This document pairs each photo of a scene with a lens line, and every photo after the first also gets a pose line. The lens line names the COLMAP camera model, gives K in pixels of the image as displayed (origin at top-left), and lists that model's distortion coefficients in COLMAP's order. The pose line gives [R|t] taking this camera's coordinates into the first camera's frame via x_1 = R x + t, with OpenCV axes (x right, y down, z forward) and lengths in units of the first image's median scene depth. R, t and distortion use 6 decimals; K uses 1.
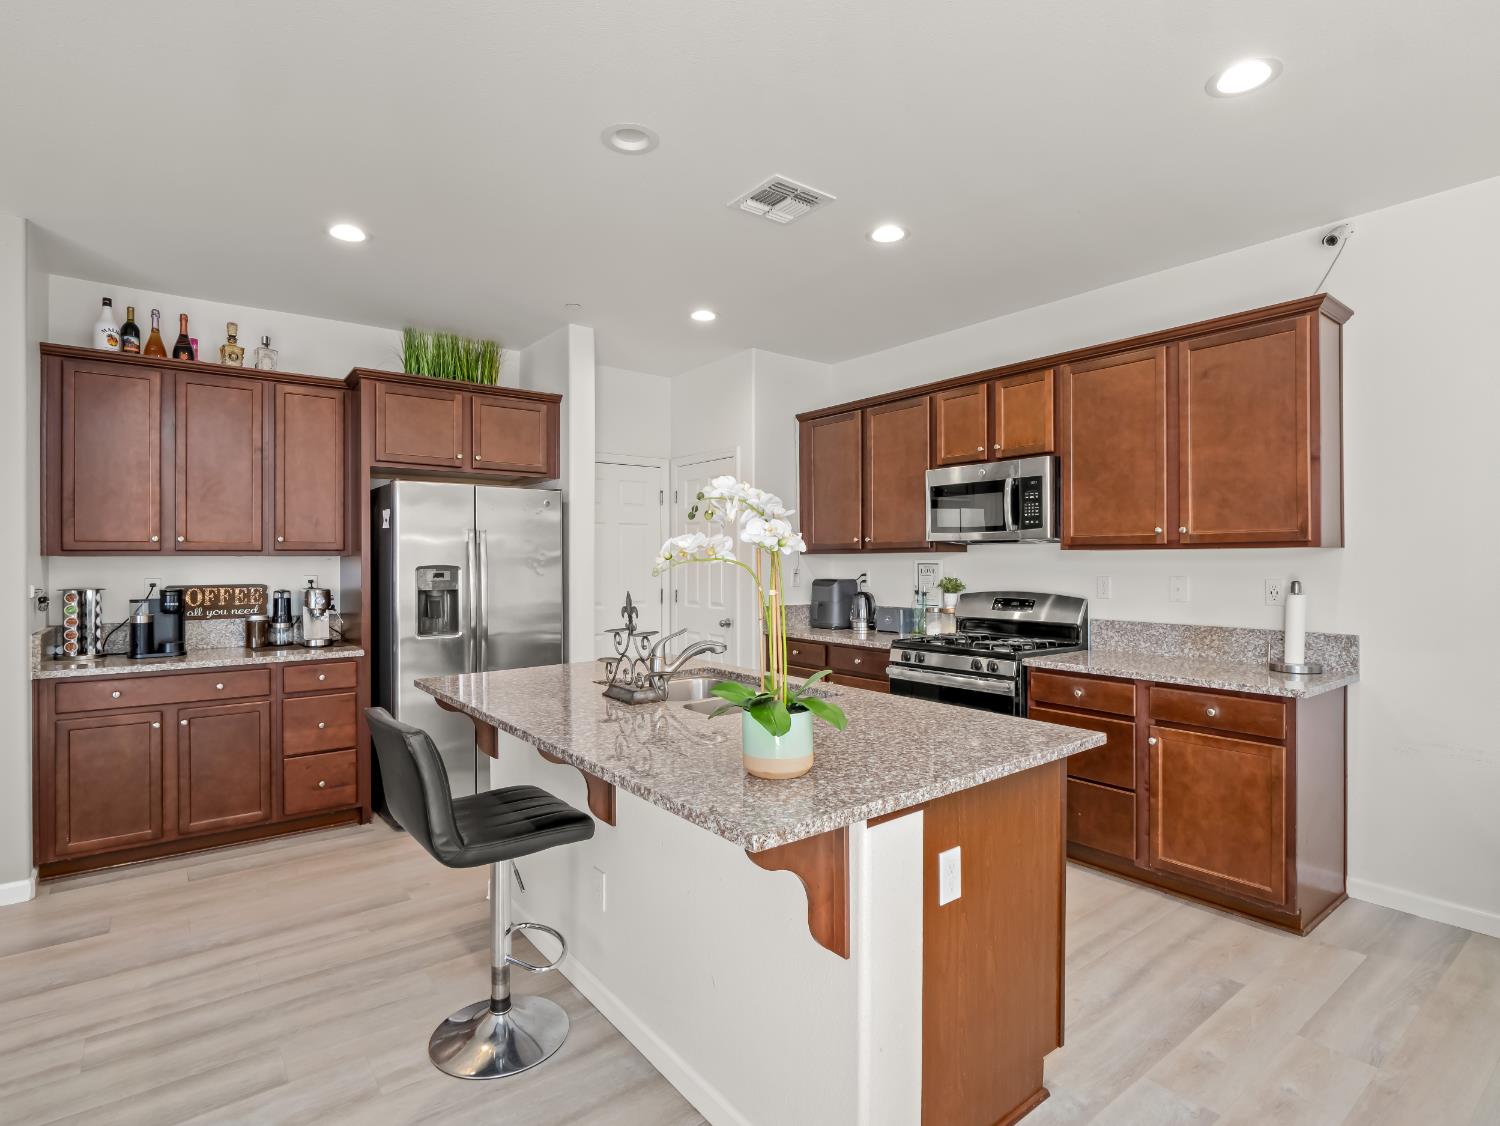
lens RADIAL K [[743.4, 0, 747.4], [0, 743.4, 569.6], [0, 0, 1]] dist [-0.015595, -0.004322]
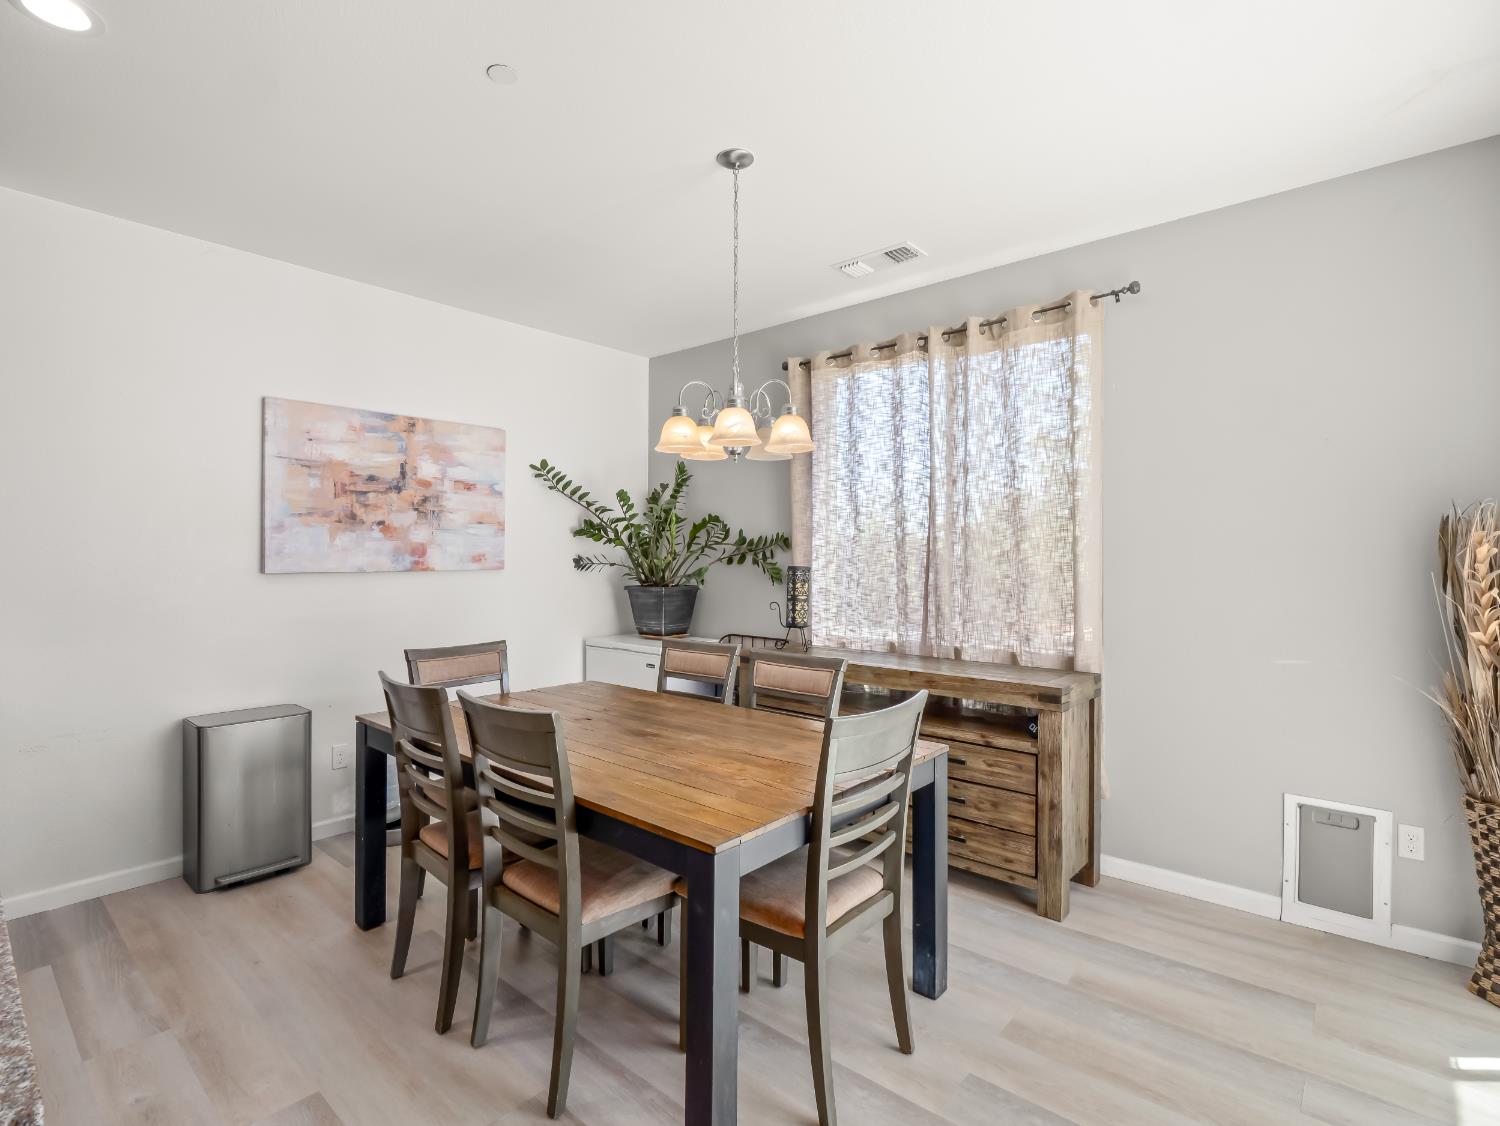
lens RADIAL K [[722.5, 0, 745.1], [0, 722.5, 551.7], [0, 0, 1]] dist [-0.008447, -0.004676]
pose [[-0.187974, 0.010735, 0.982115, -0.172883], [0.008900, 0.999918, -0.009227, -0.001545], [-0.982134, 0.007007, -0.188054, 0.181616]]
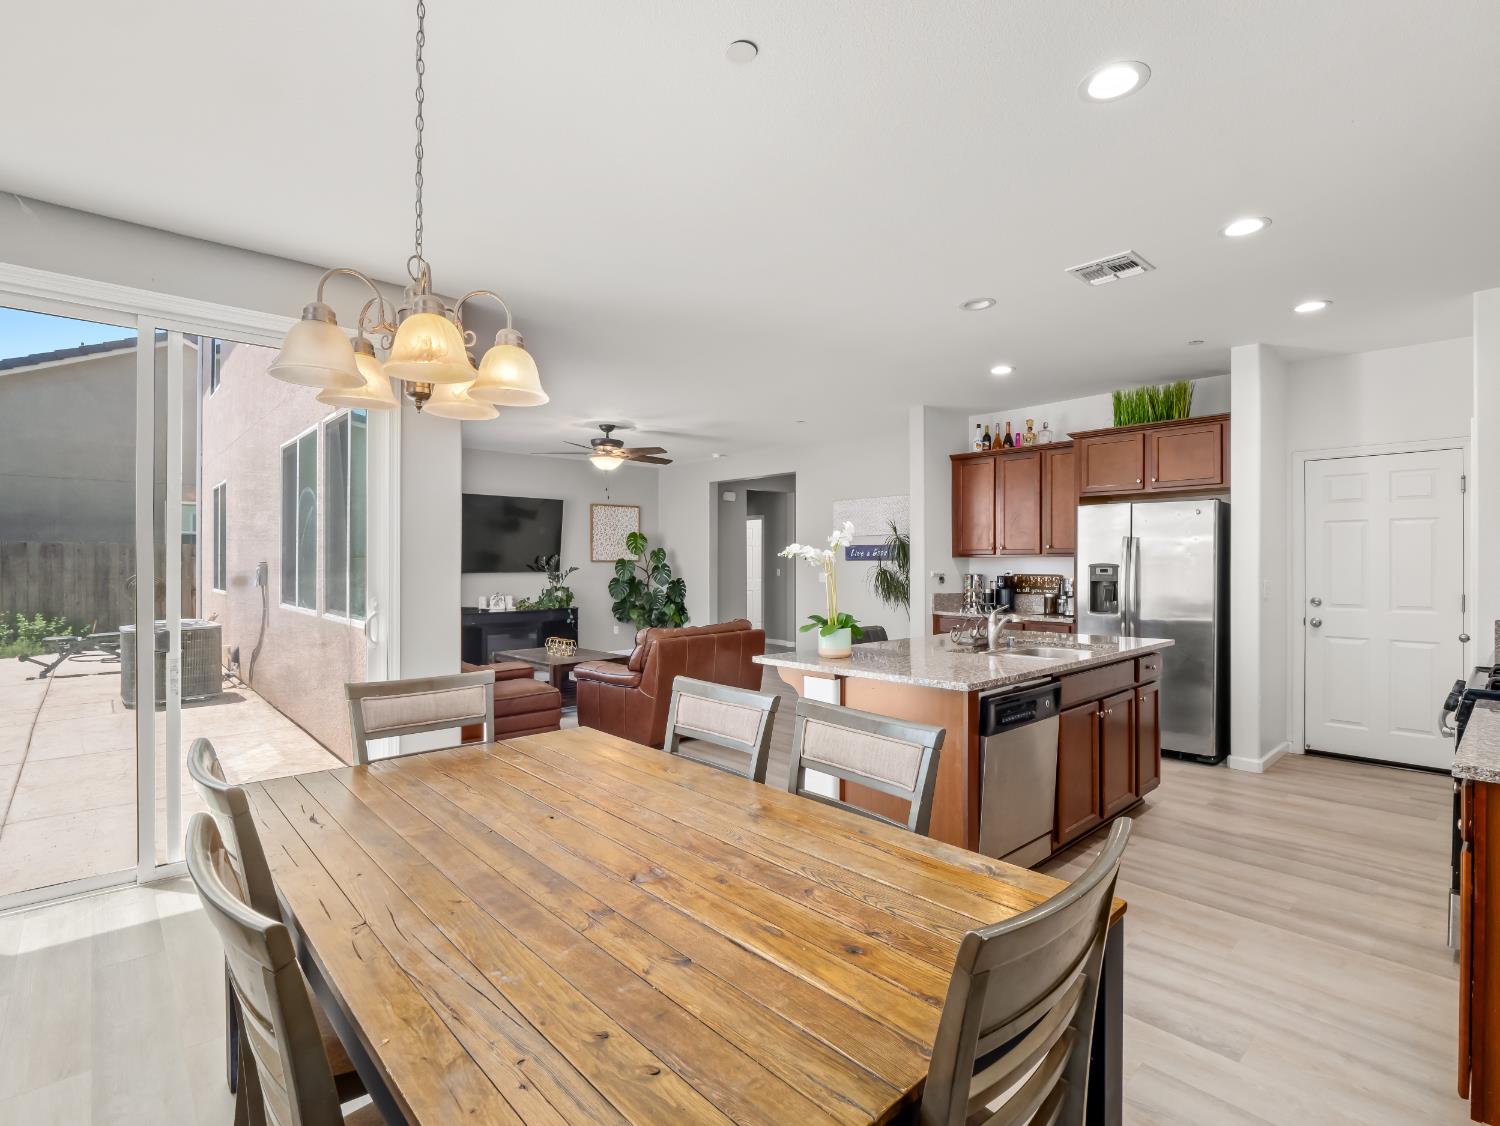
lens RADIAL K [[722.5, 0, 751.2], [0, 722.5, 564.0], [0, 0, 1]] dist [-0.008447, -0.004676]
pose [[0.083123, 0.006498, -0.996518, 0.904212], [-0.012222, 0.999910, 0.005501, -0.003887], [0.996464, 0.011723, 0.083195, 0.224955]]
